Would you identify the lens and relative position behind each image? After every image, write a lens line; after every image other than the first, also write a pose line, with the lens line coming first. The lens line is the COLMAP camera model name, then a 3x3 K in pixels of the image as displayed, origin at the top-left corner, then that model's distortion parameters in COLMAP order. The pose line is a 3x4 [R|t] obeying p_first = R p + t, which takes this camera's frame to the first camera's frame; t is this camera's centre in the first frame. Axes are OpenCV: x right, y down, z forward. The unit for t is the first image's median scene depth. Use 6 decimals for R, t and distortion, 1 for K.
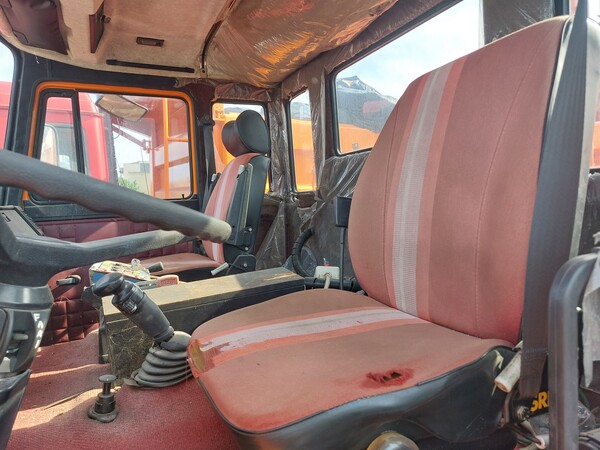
lens RADIAL K [[434.5, 0, 297.4], [0, 434.5, 224.0], [0, 0, 1]] dist [0.035864, -0.010074]
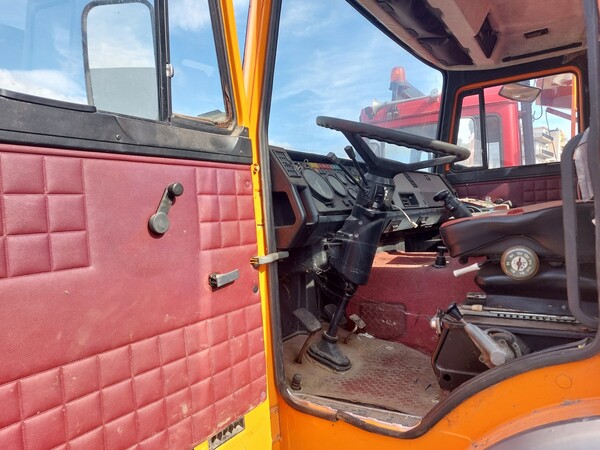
lens RADIAL K [[434.5, 0, 300.8], [0, 434.5, 222.4], [0, 0, 1]] dist [0.035864, -0.010074]
pose [[0.547426, 0.028480, -0.836369, 0.351338], [-0.018280, 0.999589, 0.022073, 0.098533], [0.836654, 0.003206, 0.547722, -0.226176]]
